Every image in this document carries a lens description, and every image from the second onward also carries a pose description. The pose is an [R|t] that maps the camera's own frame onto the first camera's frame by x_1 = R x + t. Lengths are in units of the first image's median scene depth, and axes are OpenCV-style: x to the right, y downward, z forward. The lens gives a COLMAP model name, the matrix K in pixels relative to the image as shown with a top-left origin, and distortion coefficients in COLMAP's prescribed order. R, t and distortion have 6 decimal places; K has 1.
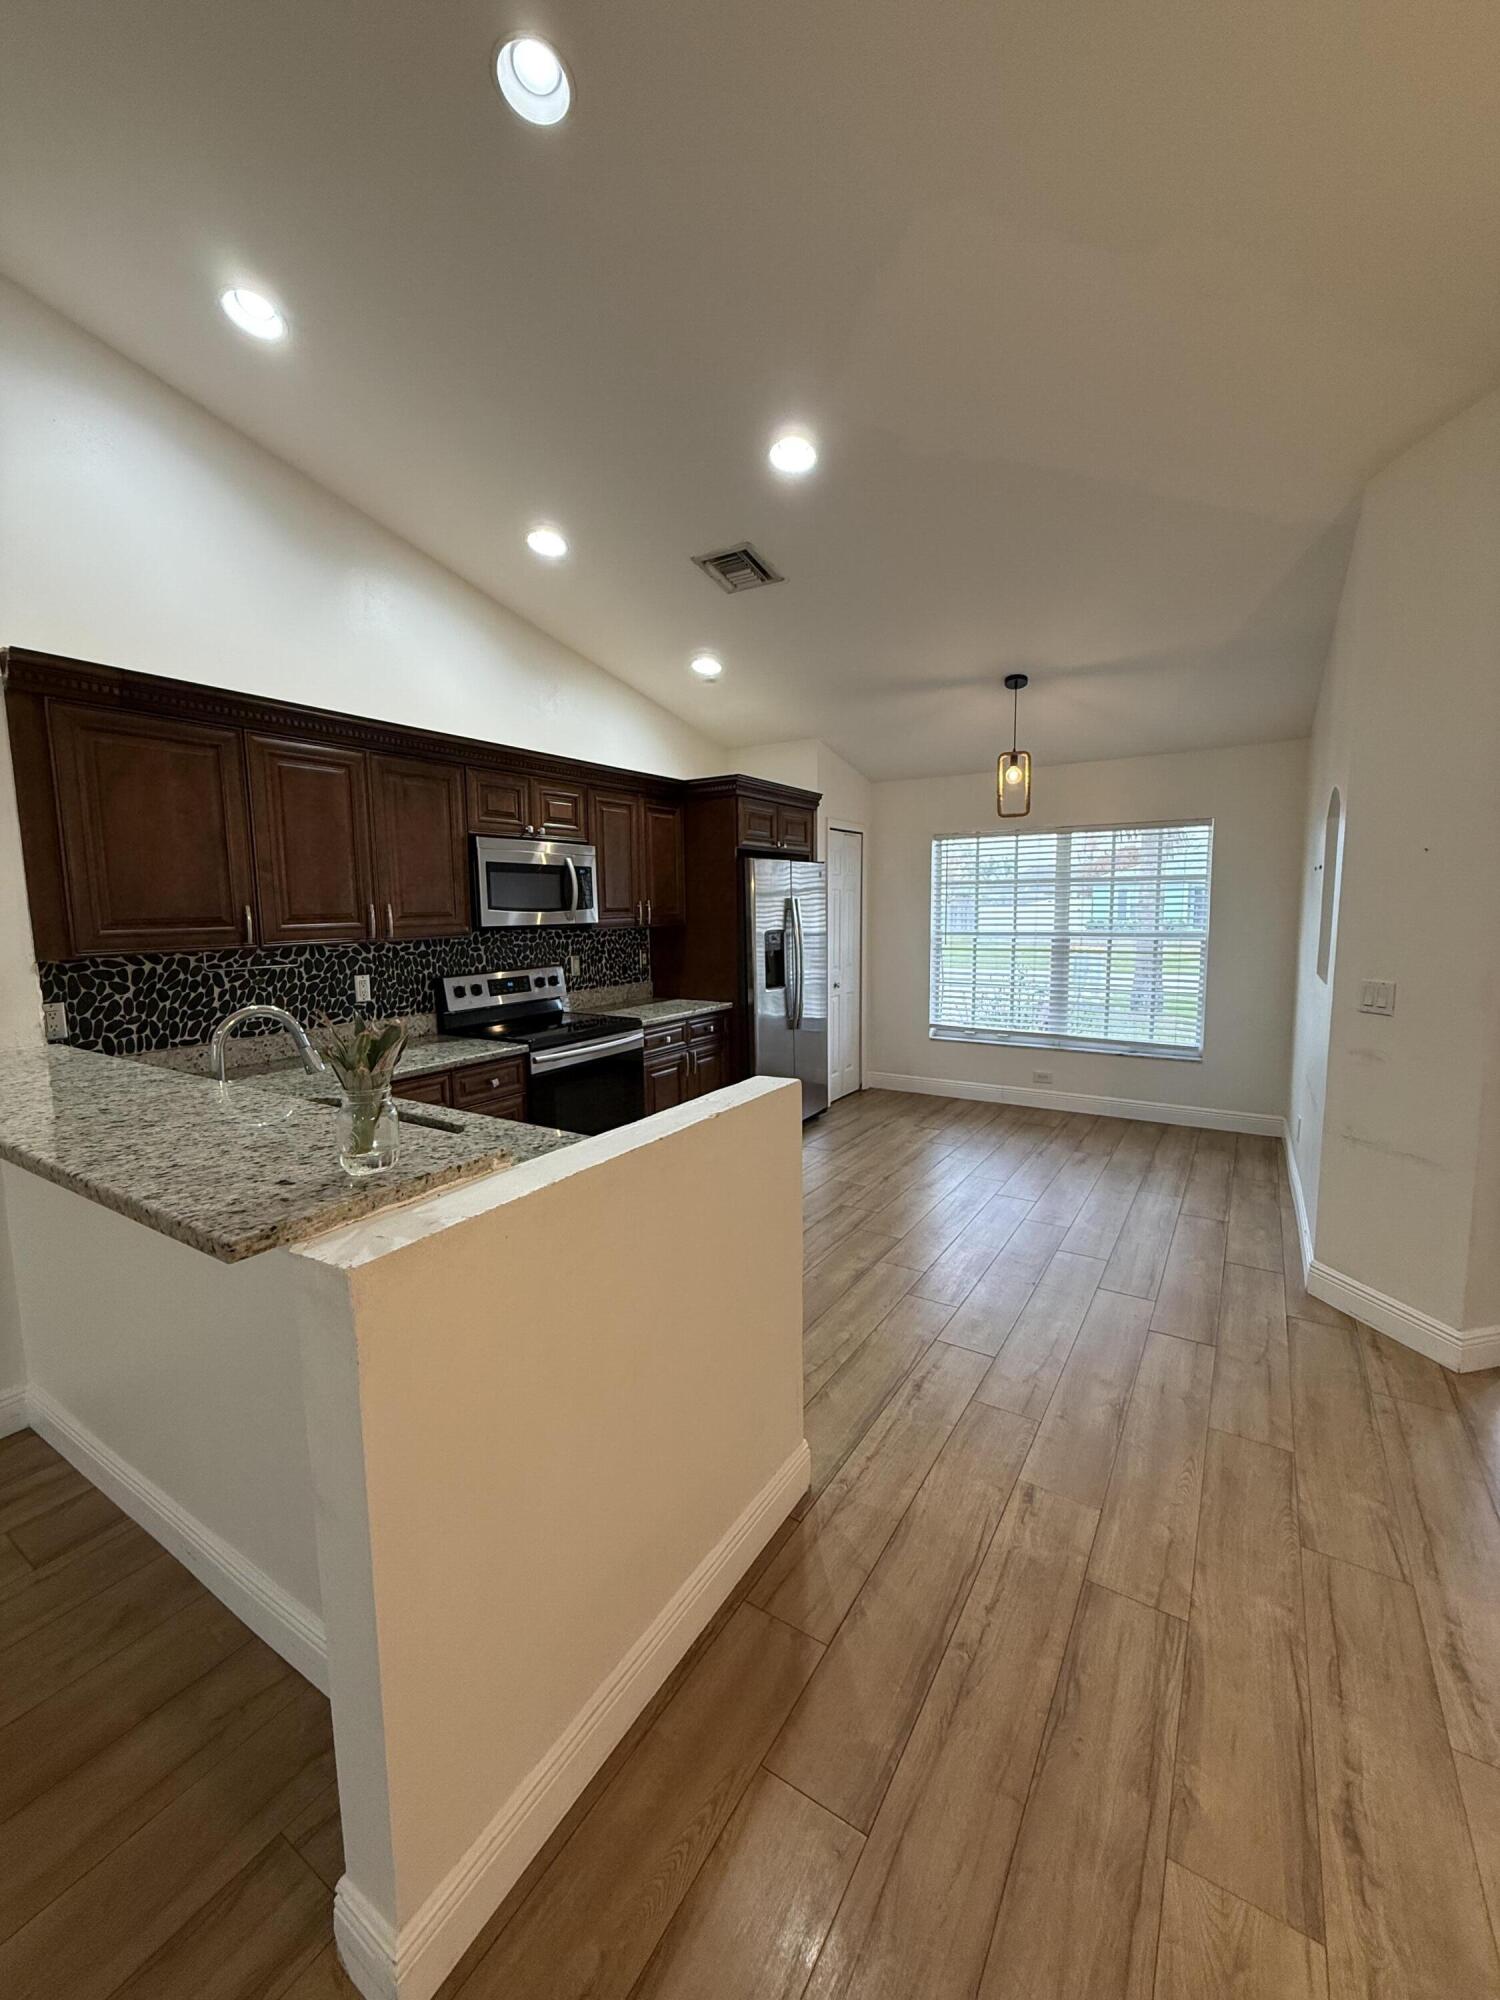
lens RADIAL K [[802.0, 0, 754.5], [0, 802.0, 1000.4], [0, 0, 1]] dist [-0.001599, 0.000547]
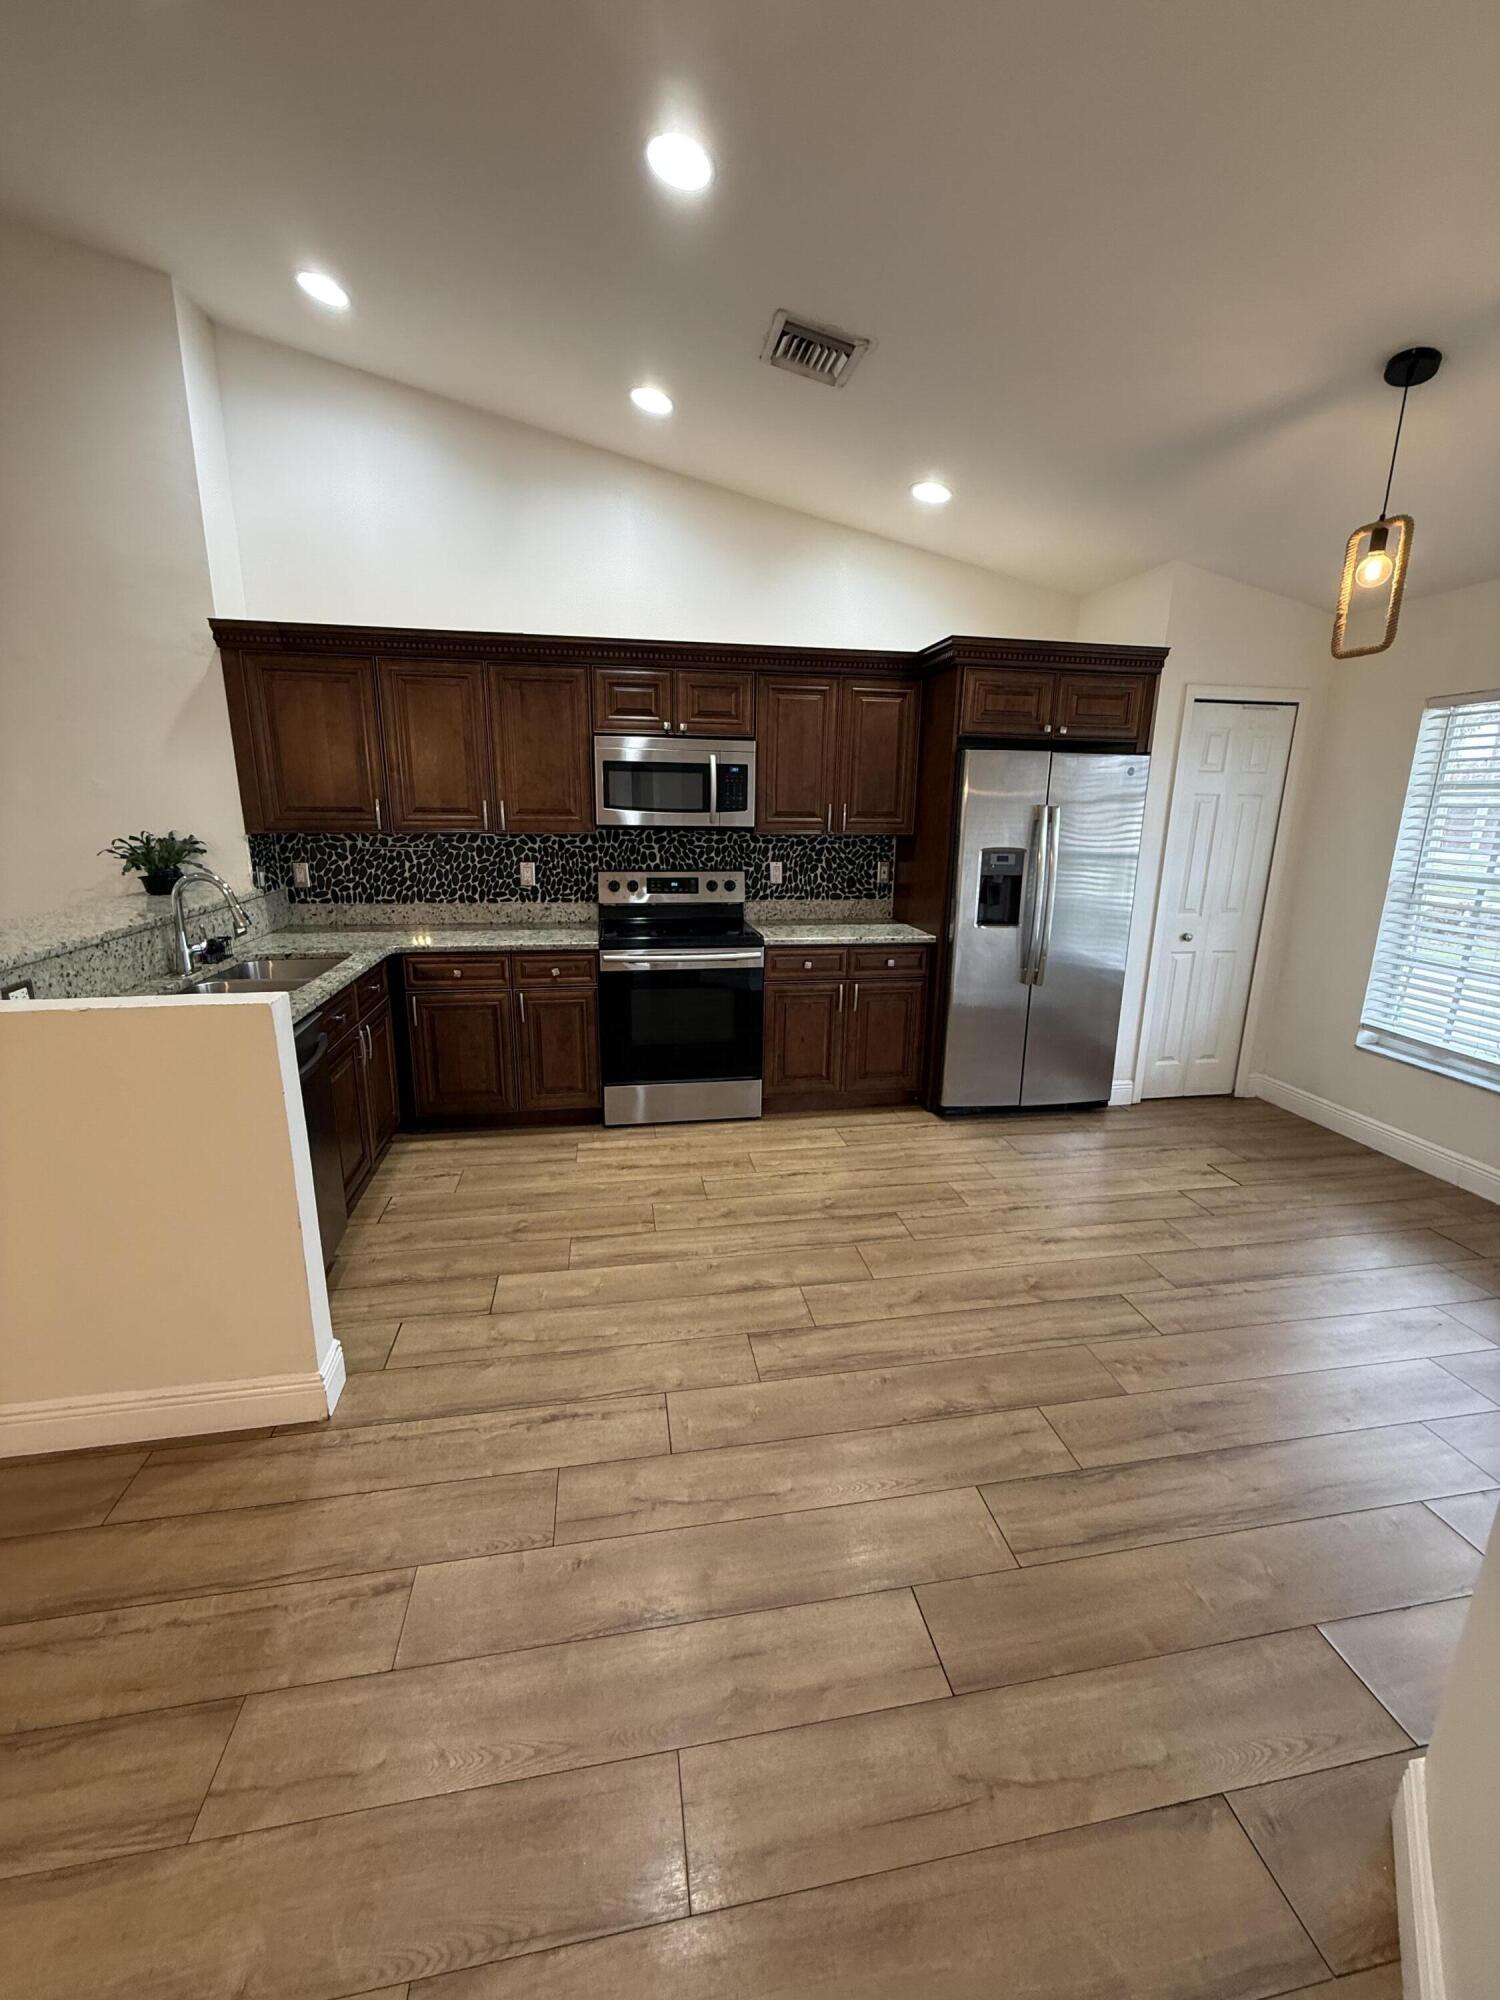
lens RADIAL K [[802.0, 0, 755.2], [0, 802.0, 999.1], [0, 0, 1]] dist [-0.001599, 0.000547]
pose [[0.669690, 0.195021, -0.716577, 0.567538], [-0.111314, 0.980363, 0.162782, -0.059149], [0.734251, -0.029248, 0.678248, 0.415951]]
